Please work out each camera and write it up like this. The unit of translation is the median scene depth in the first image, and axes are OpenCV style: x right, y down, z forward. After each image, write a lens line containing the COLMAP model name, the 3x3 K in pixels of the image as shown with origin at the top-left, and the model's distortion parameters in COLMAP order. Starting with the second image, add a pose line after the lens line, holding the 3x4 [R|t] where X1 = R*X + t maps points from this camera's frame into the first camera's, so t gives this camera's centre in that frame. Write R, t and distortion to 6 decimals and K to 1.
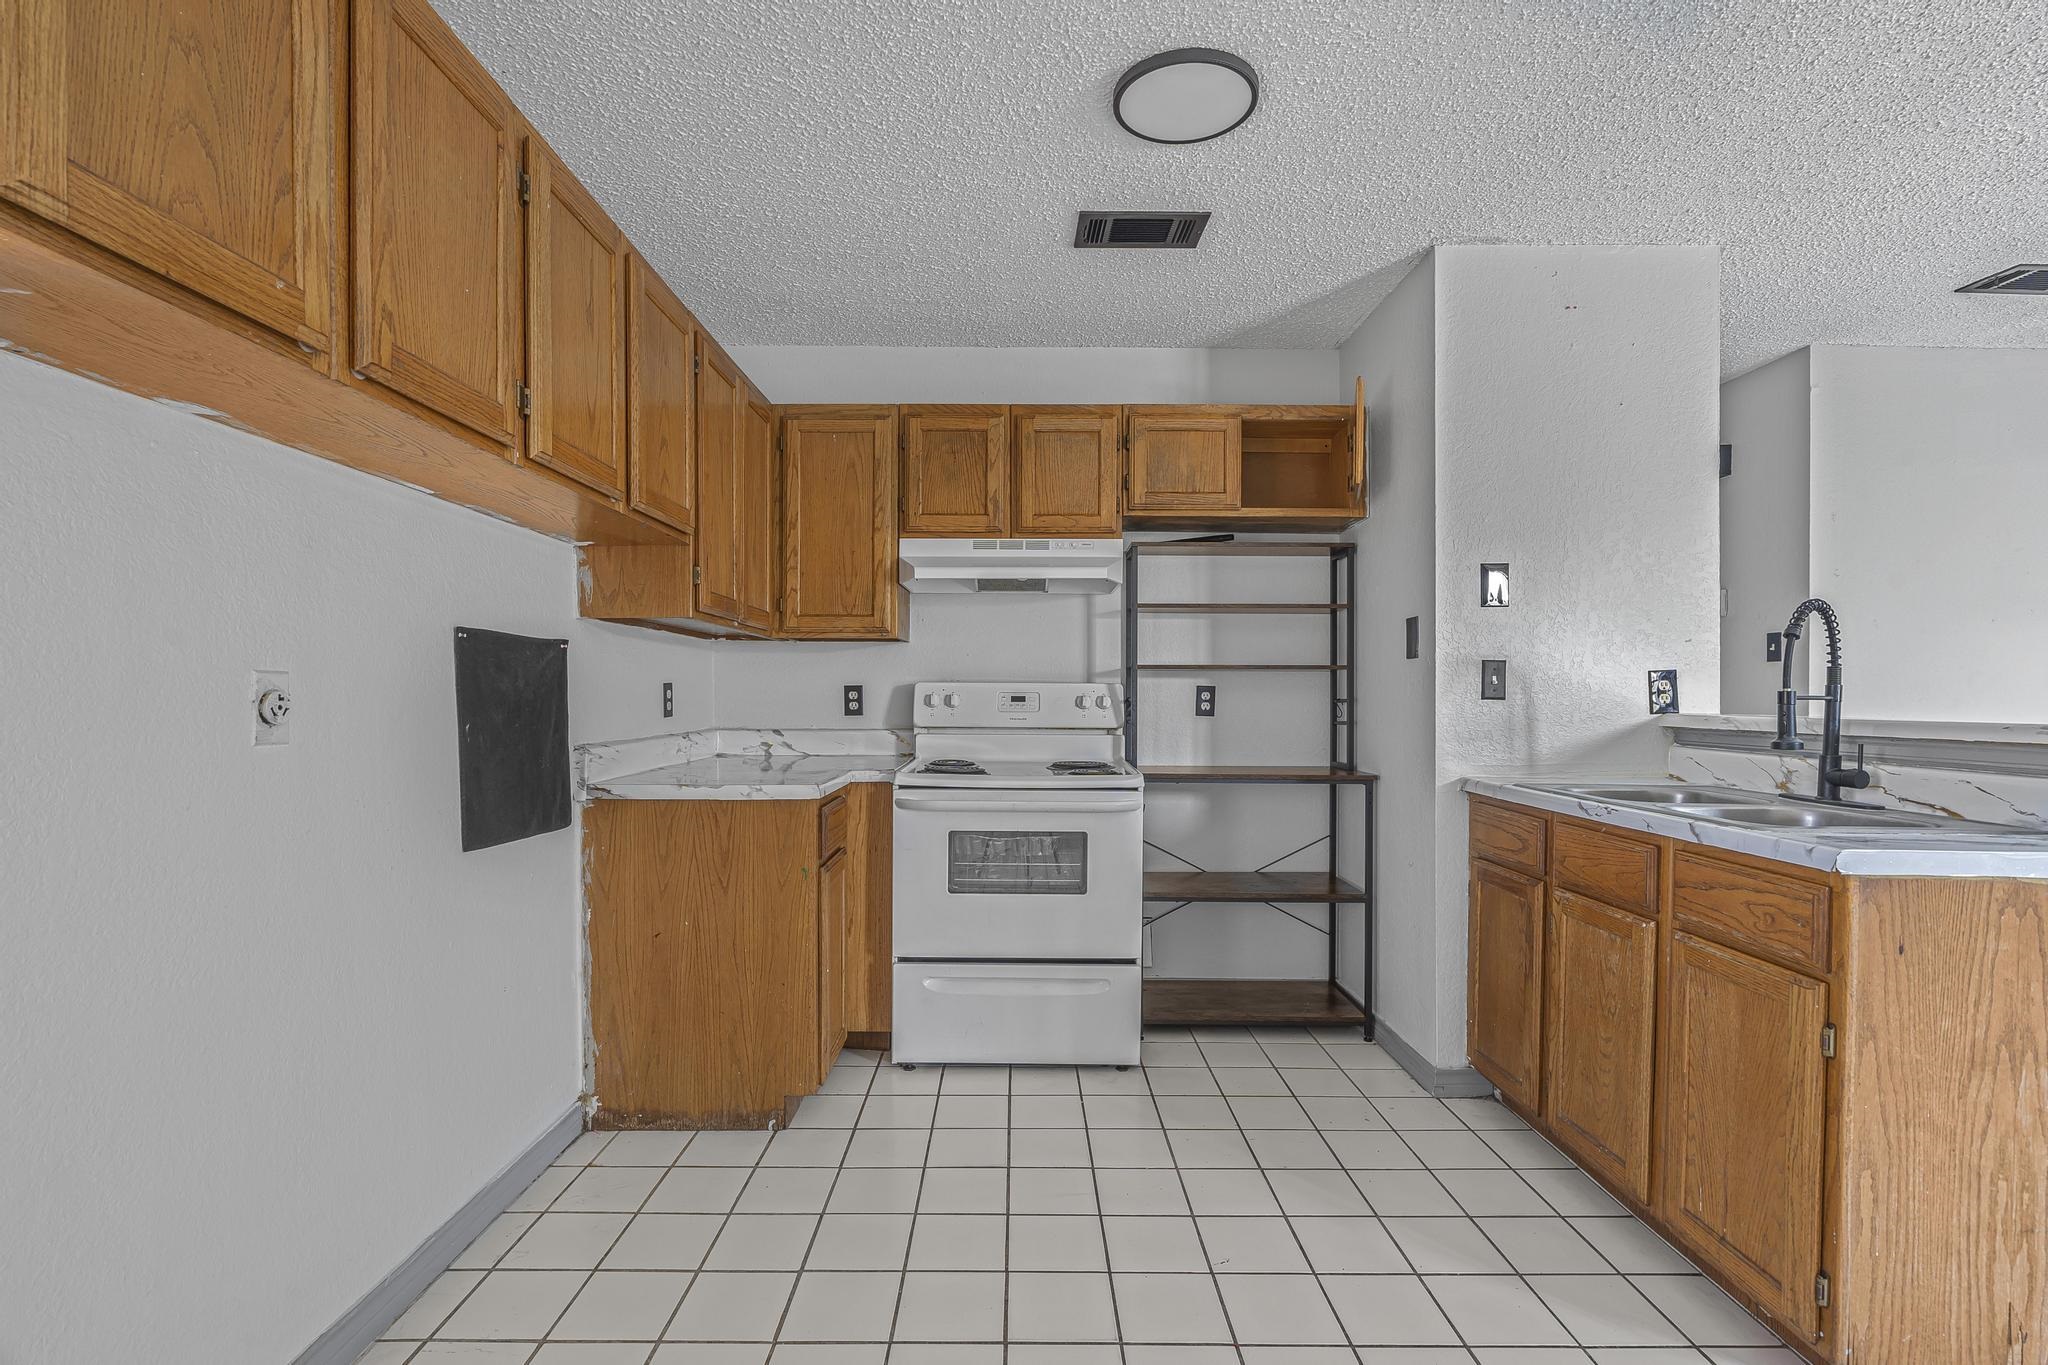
lens RADIAL K [[931.3, 0, 1021.1], [0, 931.3, 704.3], [0, 0, 1]] dist [-0.002629, -0.000227]
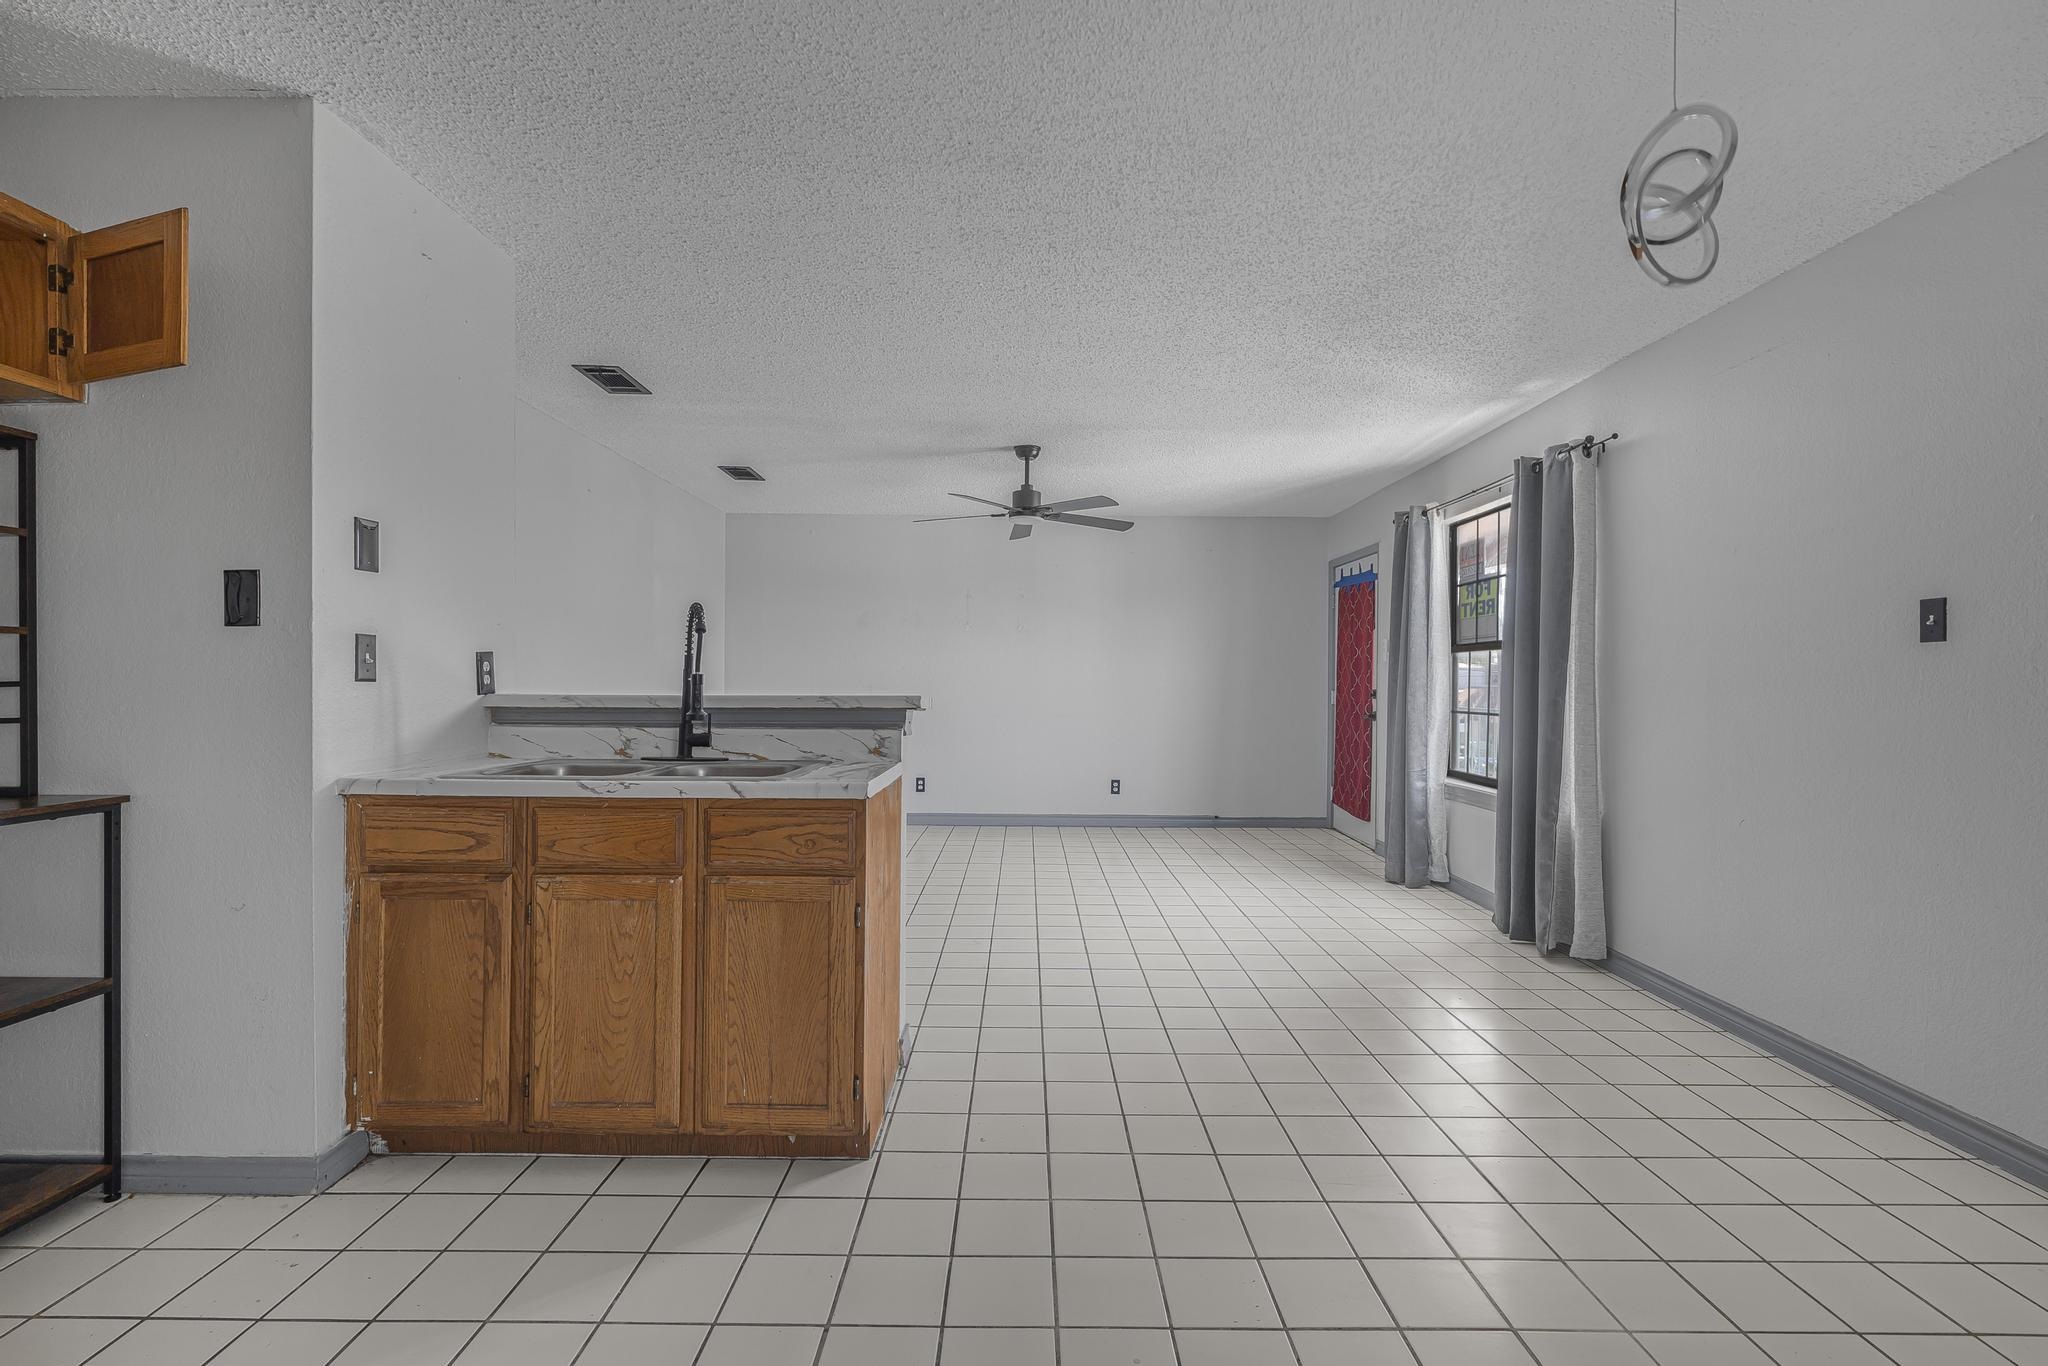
lens RADIAL K [[914.2, 0, 1024.0], [0, 914.2, 683.0], [0, 0, 1]] dist [-0.000406, 0.000428]
pose [[0.007002, -0.007414, 0.999948, -0.362832], [0.005803, 0.999956, 0.007373, -0.007471], [-0.999959, 0.005751, 0.007045, 0.472818]]
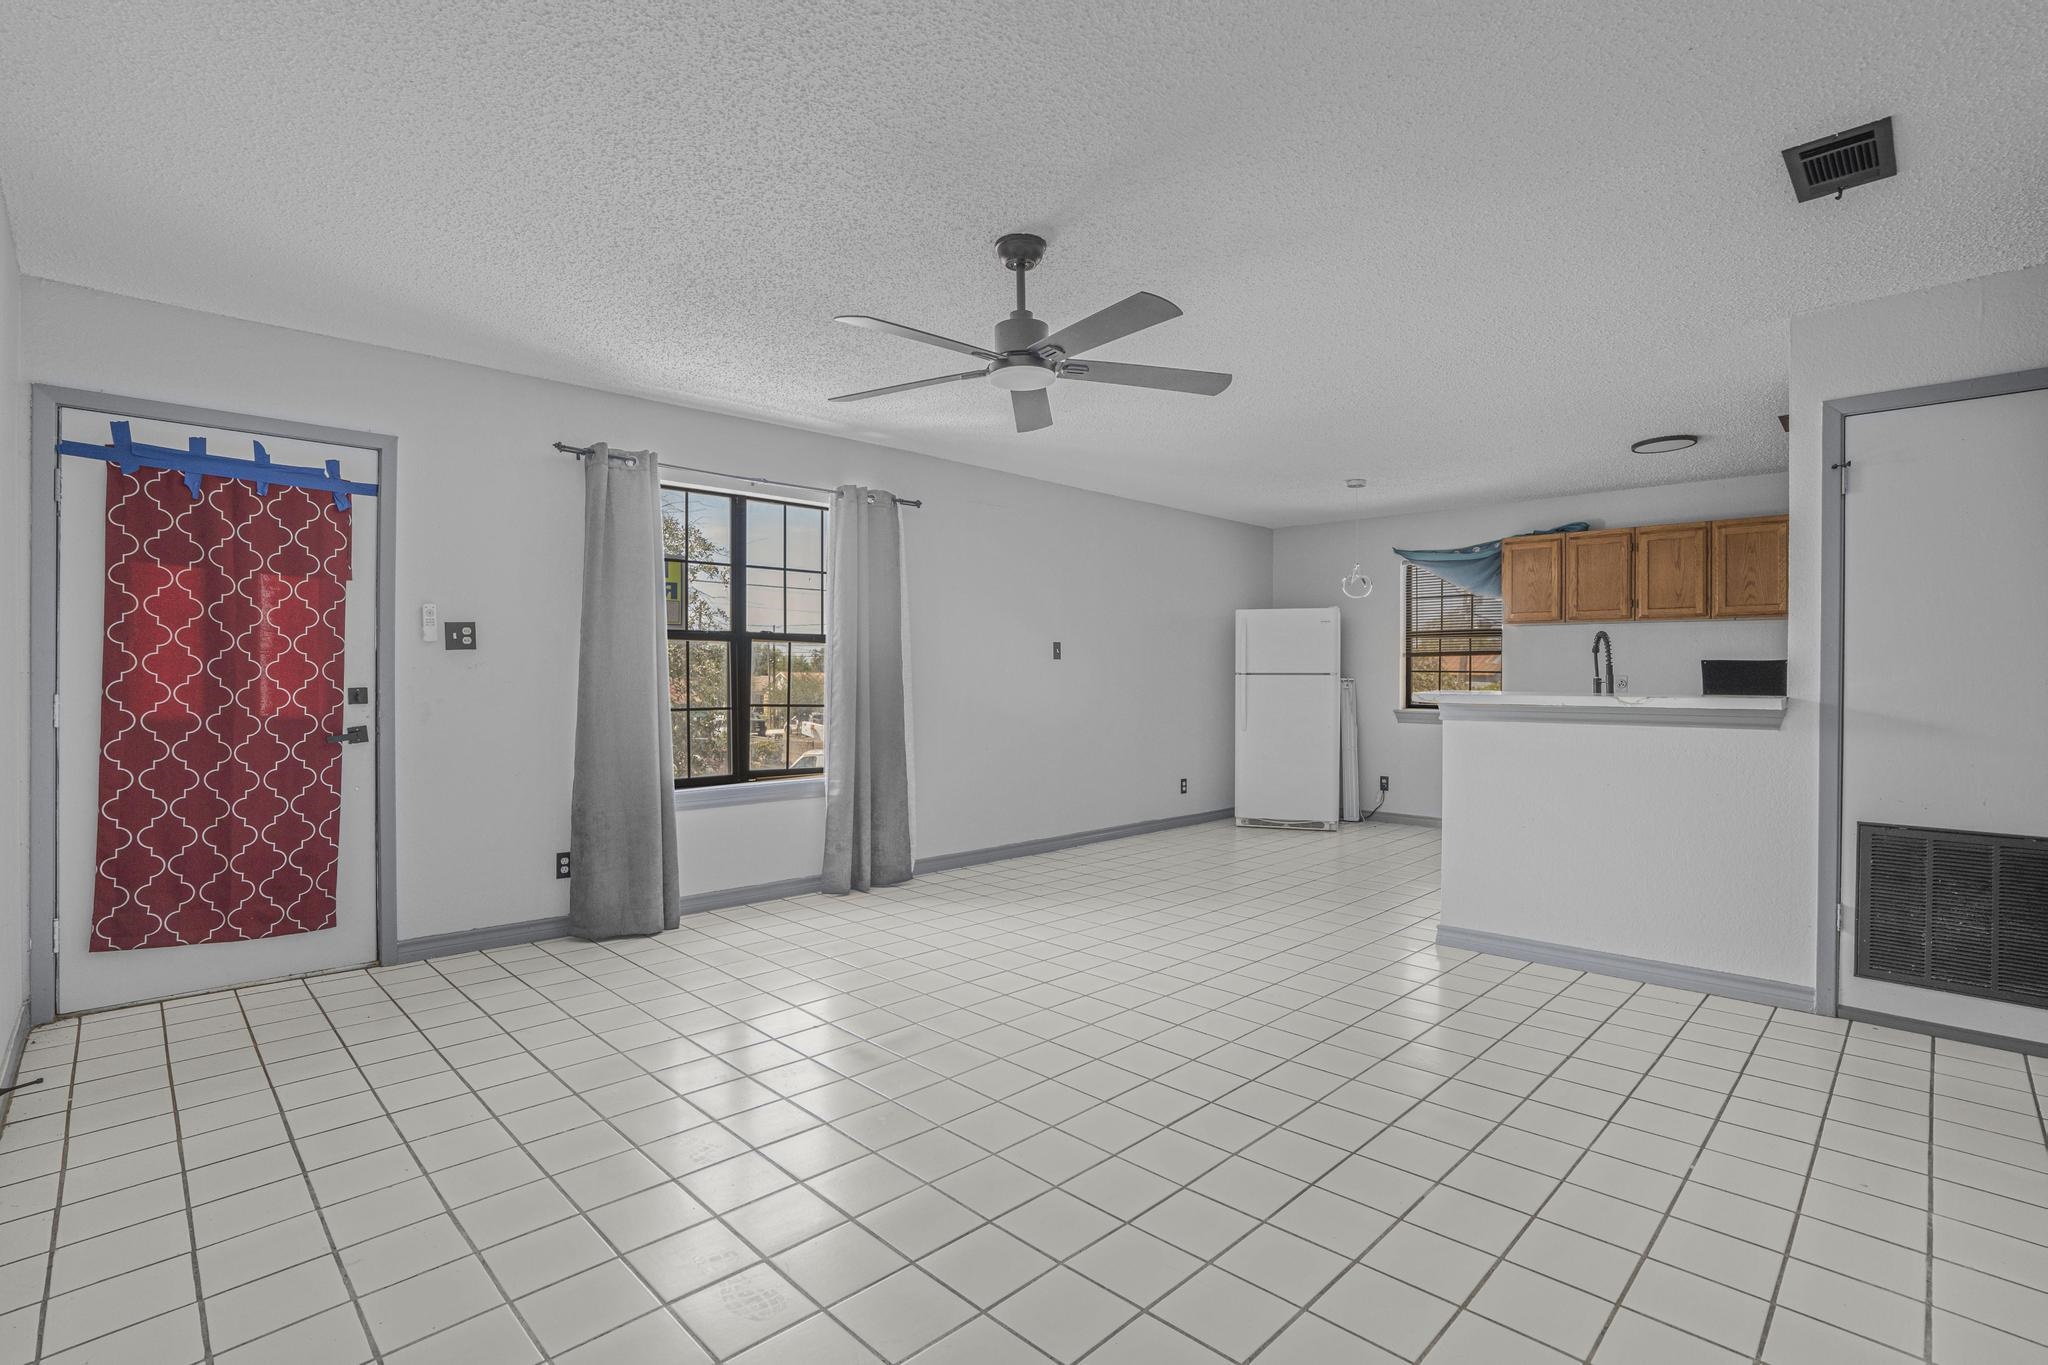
lens RADIAL K [[966.7, 0, 1024.0], [0, 966.7, 682.5], [0, 0, 1]] dist [-0.068830, 0.029814]
pose [[-0.709641, -0.001438, -0.704562, 2.764859], [-0.016815, 0.999748, 0.014896, -0.013484], [0.704362, 0.022418, -0.709487, 1.379123]]
